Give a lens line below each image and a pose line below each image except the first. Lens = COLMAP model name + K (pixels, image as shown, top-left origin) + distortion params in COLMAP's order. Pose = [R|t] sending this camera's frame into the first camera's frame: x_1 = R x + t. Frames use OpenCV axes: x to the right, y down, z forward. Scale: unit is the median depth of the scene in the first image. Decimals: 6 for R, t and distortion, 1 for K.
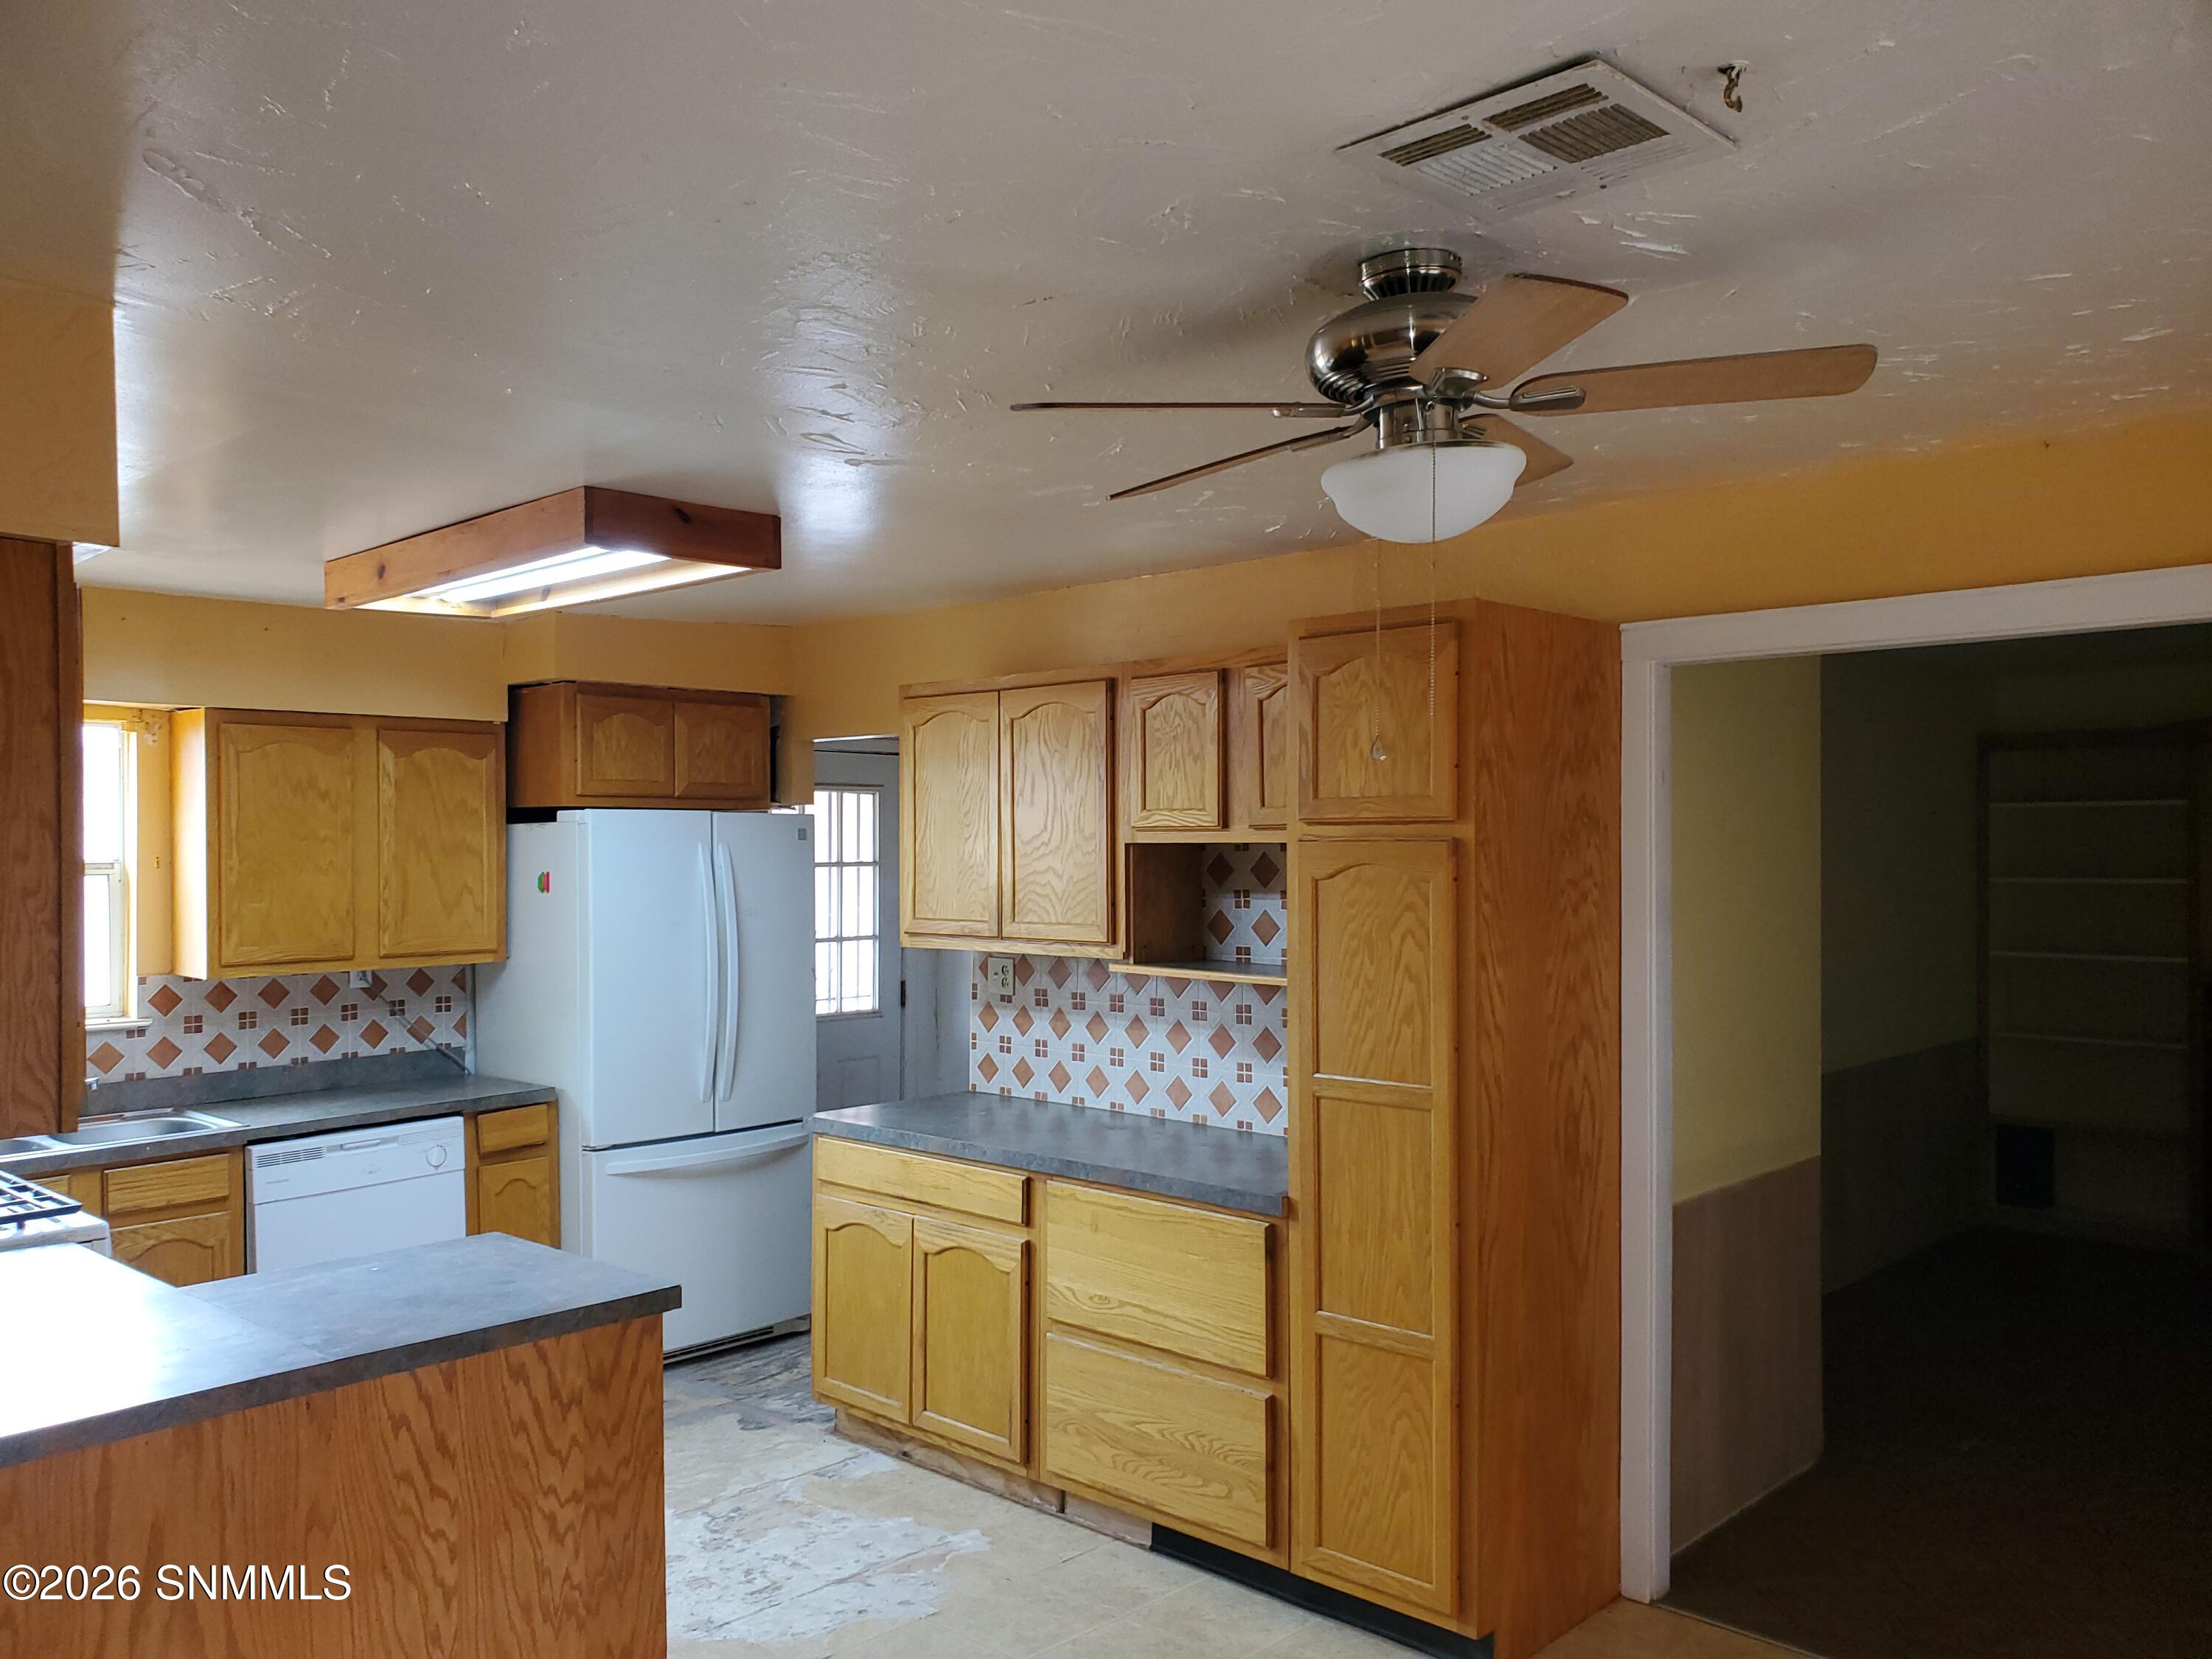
lens RADIAL K [[1701.7, 0, 1100.7], [0, 1701.7, 840.4], [0, 0, 1]] dist [0.150746, -0.379994]
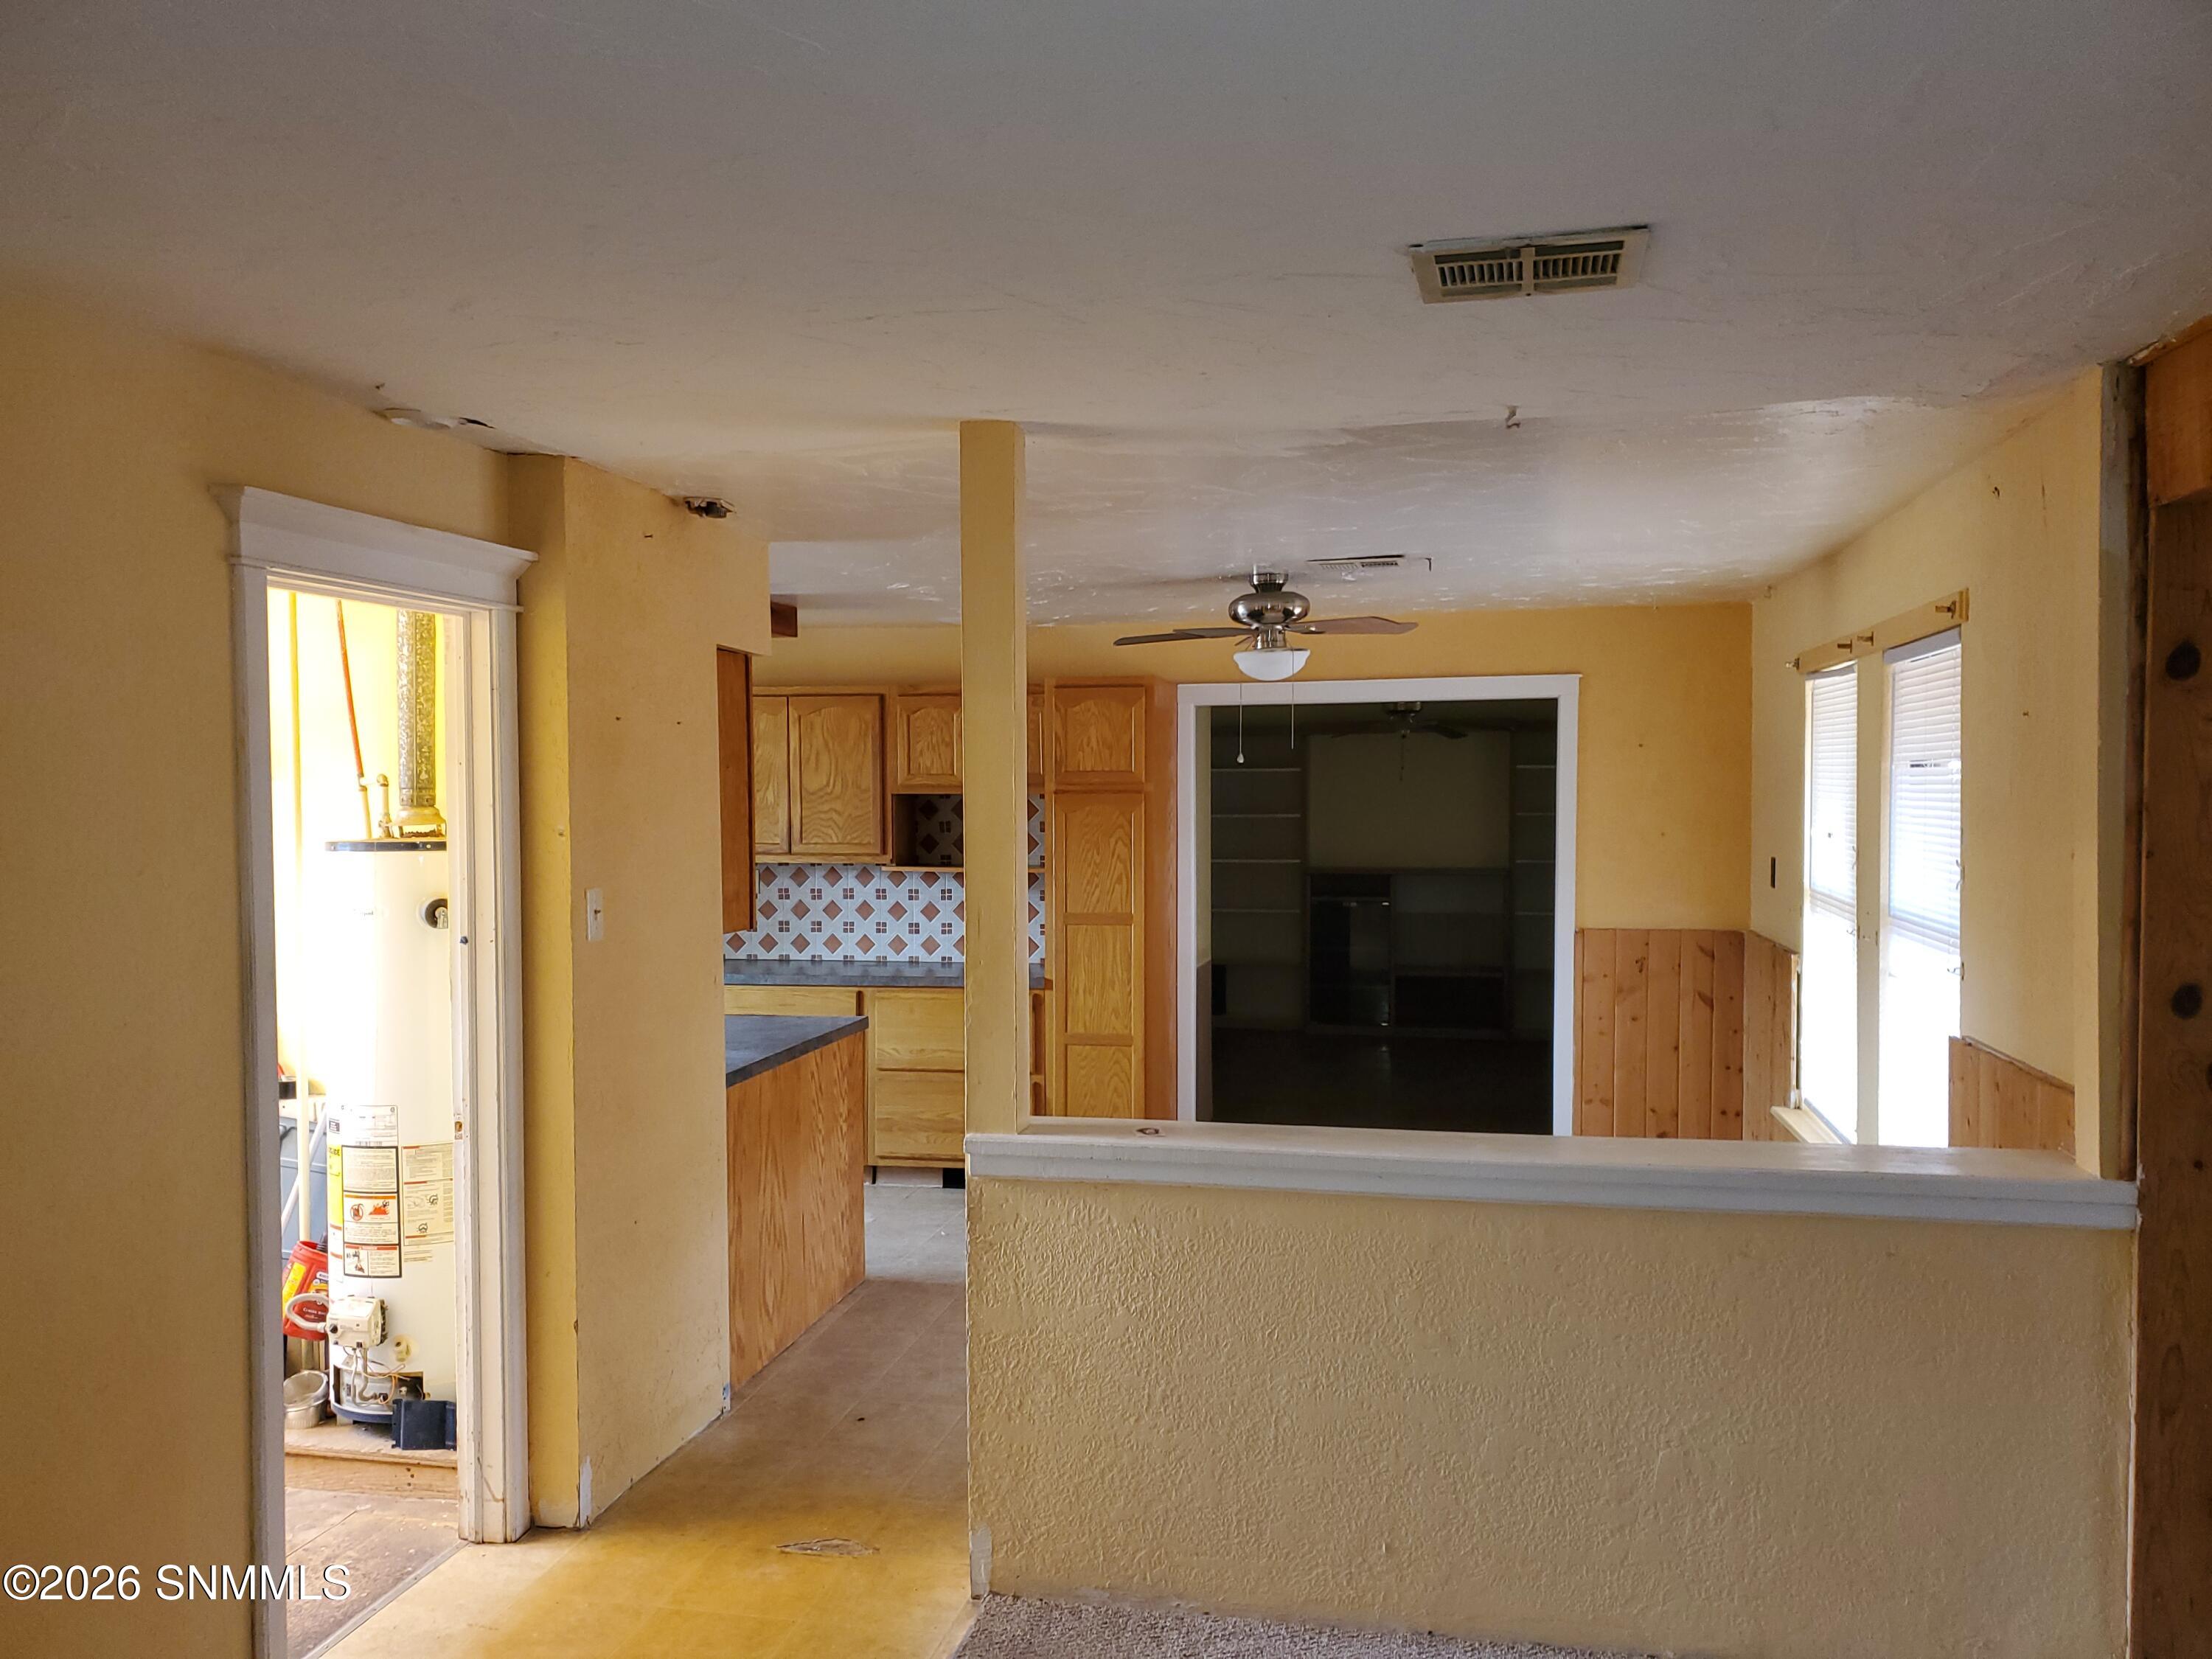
lens RADIAL K [[1636.1, 0, 1080.6], [0, 1636.1, 846.5], [0, 0, 1]] dist [0.002648, -0.043413]
pose [[0.869671, -0.017806, 0.493311, -0.616620], [0.000904, 0.999405, 0.034479, -0.002131], [-0.493631, -0.029539, 0.869170, -0.494542]]
